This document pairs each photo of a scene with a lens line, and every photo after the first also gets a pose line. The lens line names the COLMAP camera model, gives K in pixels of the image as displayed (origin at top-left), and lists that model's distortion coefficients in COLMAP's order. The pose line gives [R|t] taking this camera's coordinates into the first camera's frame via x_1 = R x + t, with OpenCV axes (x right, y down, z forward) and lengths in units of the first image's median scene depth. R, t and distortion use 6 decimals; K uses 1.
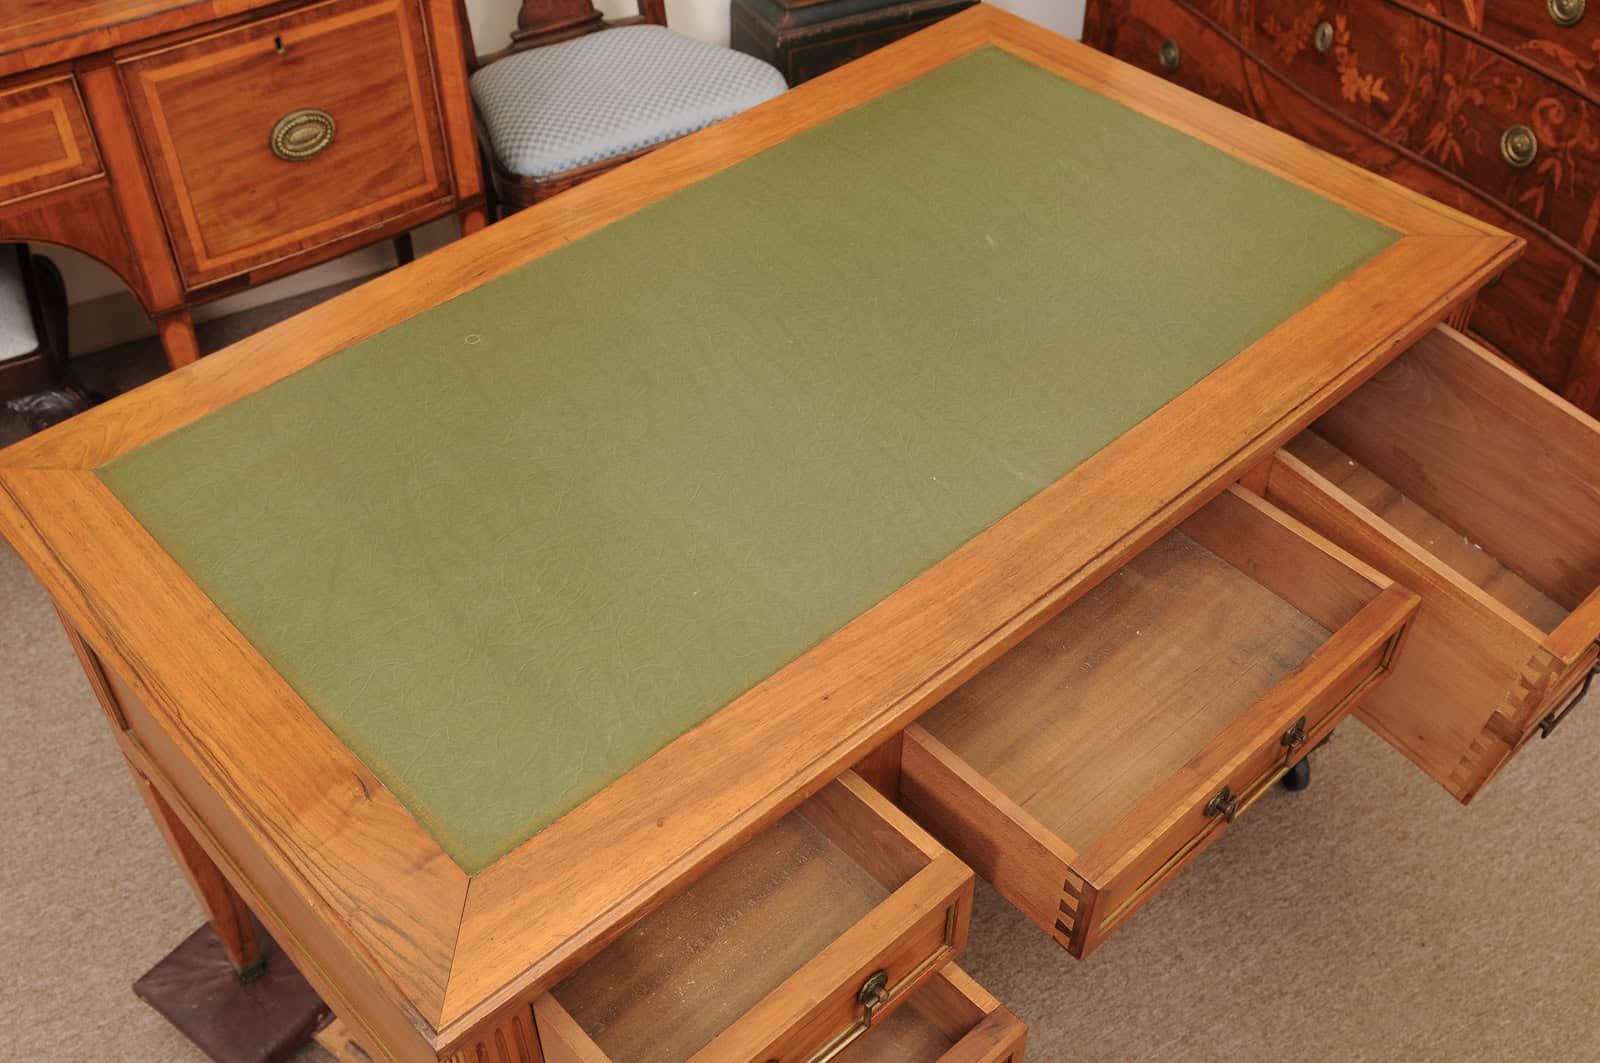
lens RADIAL K [[1630.0, 0, 800.0], [0, 1630.0, 531.5], [0, 0, 1]] dist [-0.049536, -0.022265]
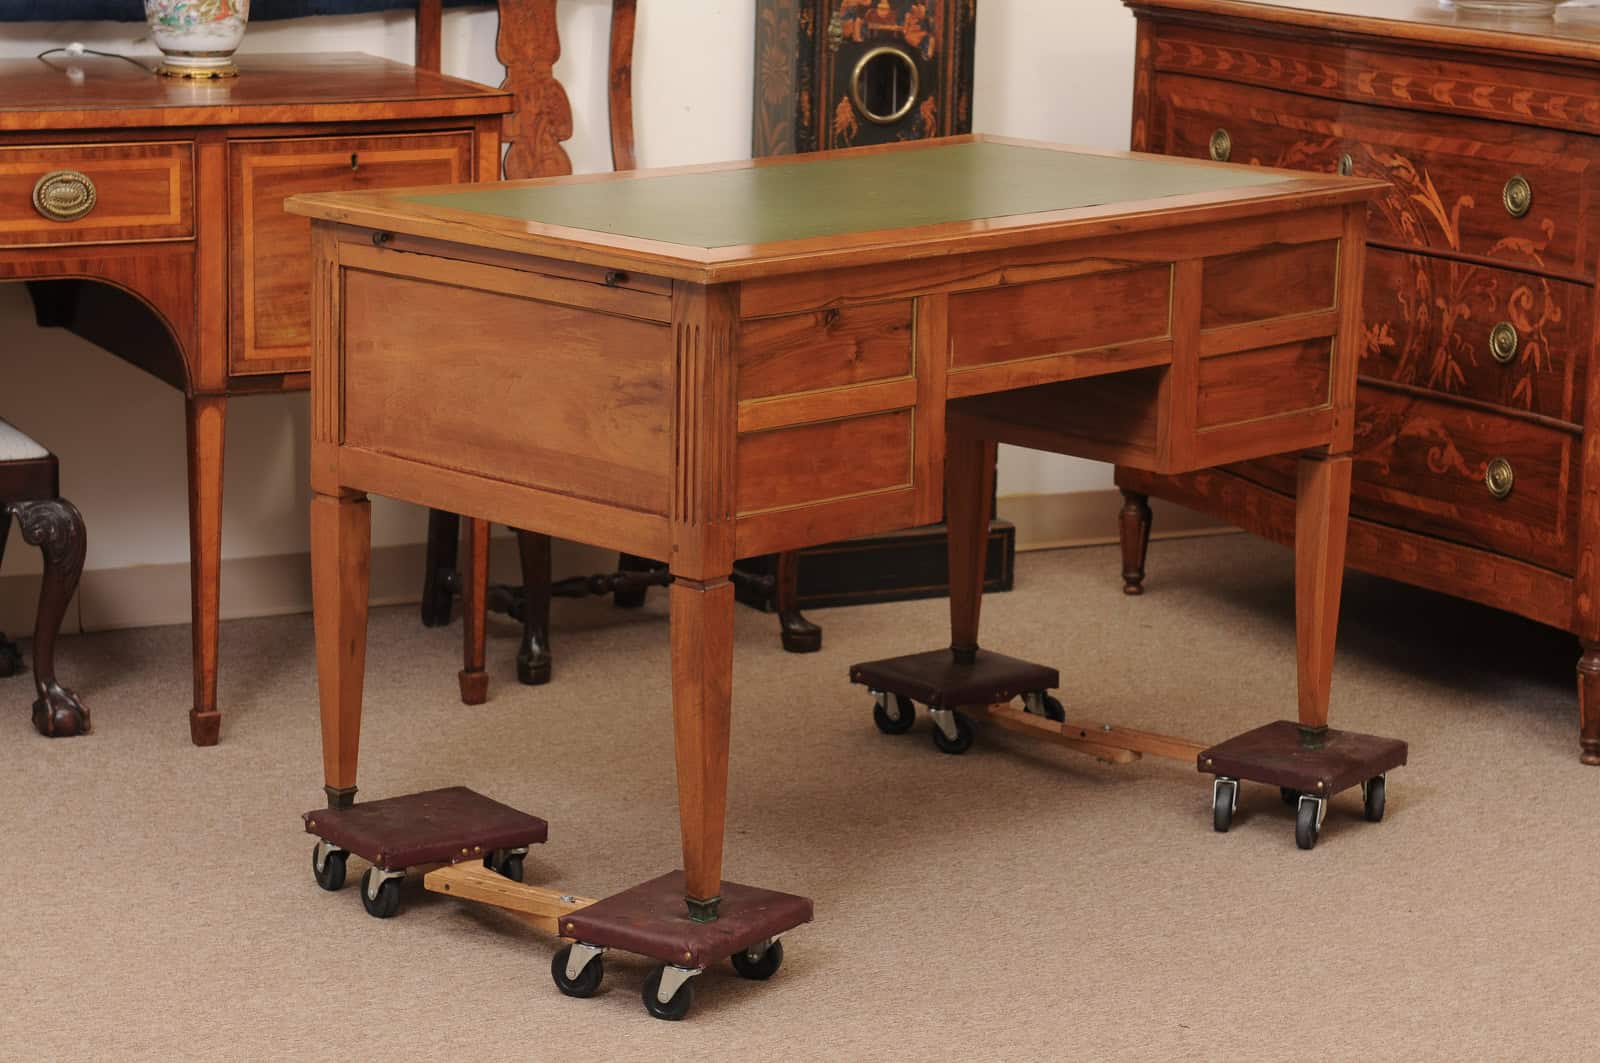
lens RADIAL K [[3854.0, 0, 800.0], [0, 3854.0, 531.5], [0, 0, 1]] dist [0.126688, 0.097093]
pose [[0.999394, 0.032937, 0.011239, -0.028729], [-0.022350, 0.854975, -0.518188, 1.174760], [-0.026677, 0.517622, 0.855193, -1.063464]]
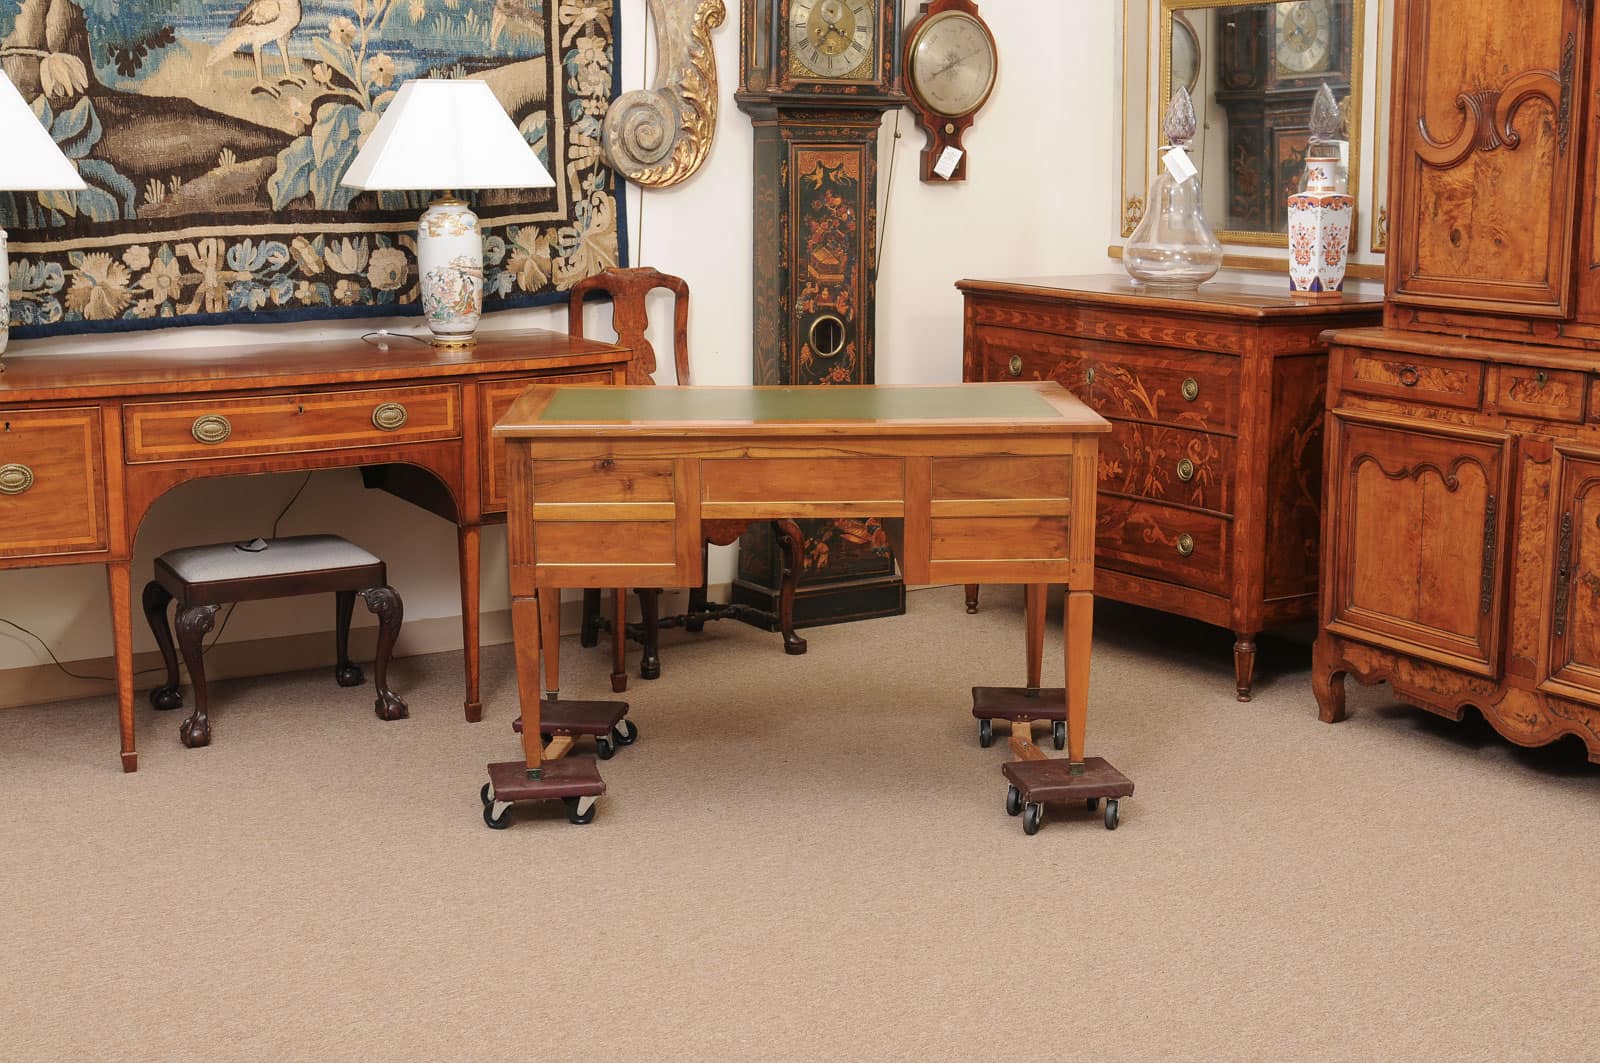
lens RADIAL K [[2096.4, 0, 800.0], [0, 2096.4, 531.5], [0, 0, 1]] dist [-0.009004, 0.027770]
pose [[0.998342, -0.002386, 0.057506, -0.141752], [0.032668, 0.846102, -0.532020, 1.113787], [-0.047386, 0.533016, 0.844777, -1.010046]]
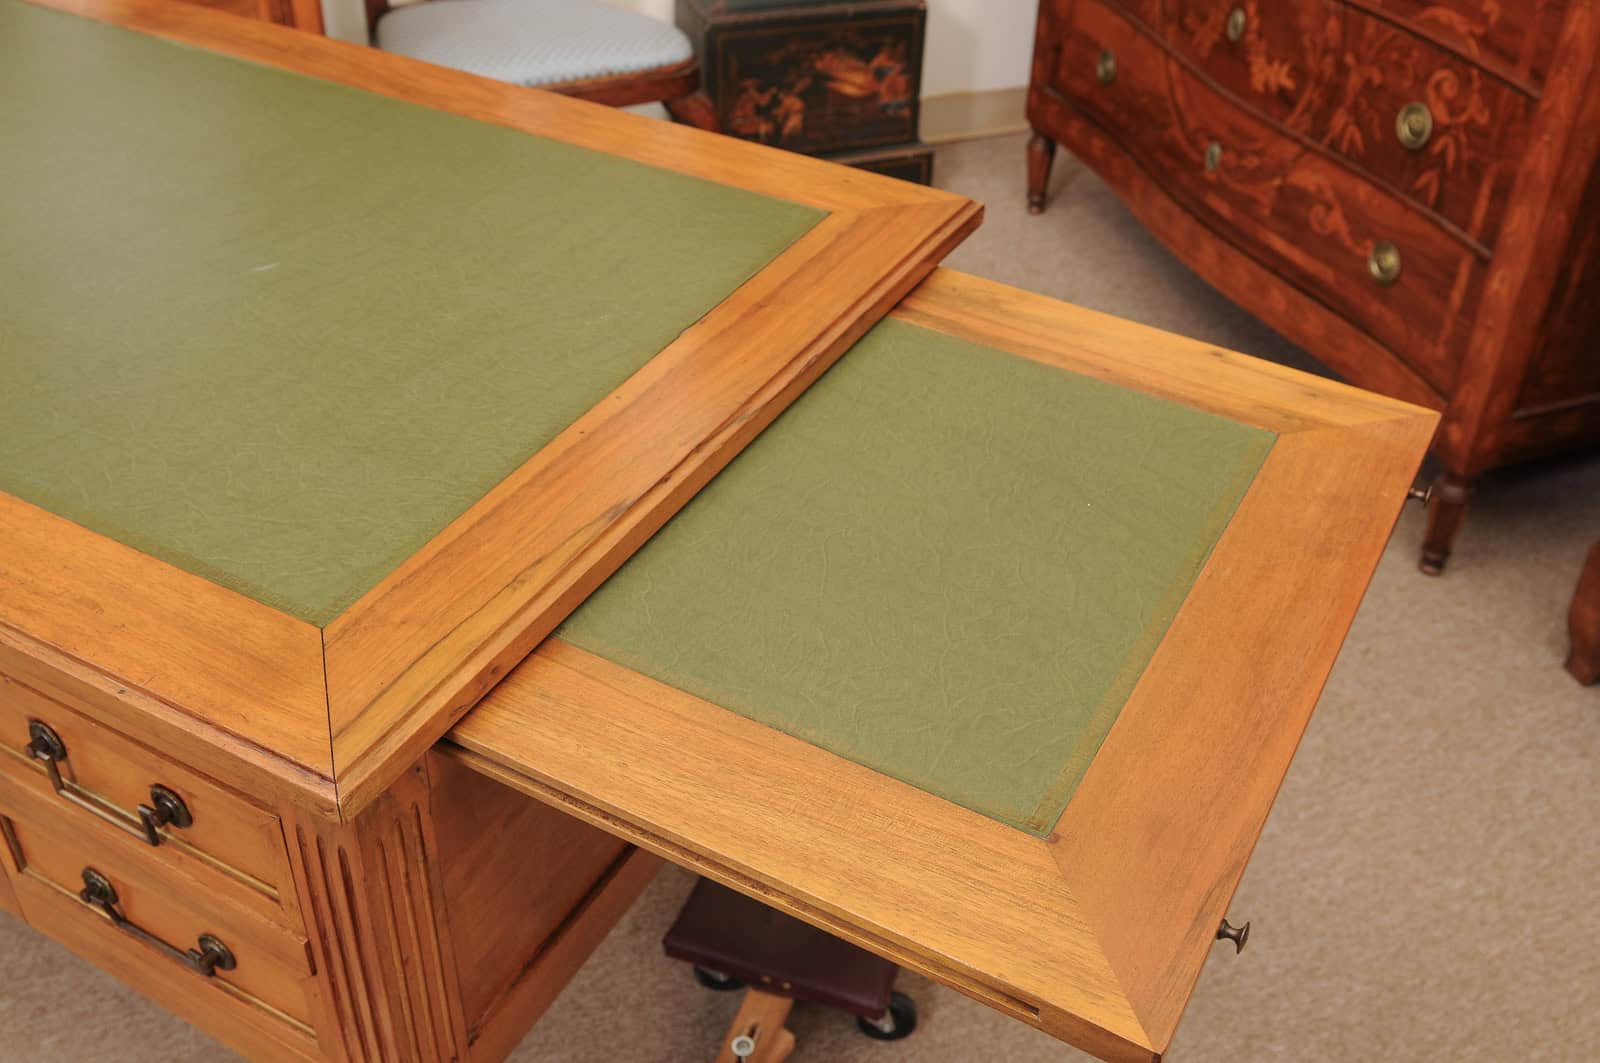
lens RADIAL K [[1630.0, 0, 800.0], [0, 1630.0, 531.5], [0, 0, 1]] dist [-0.049536, -0.022265]
pose [[0.992536, 0.096701, -0.074307, 0.188991], [-0.103940, 0.989474, -0.100684, 0.123676], [0.063788, 0.107656, 0.992140, 0.080006]]
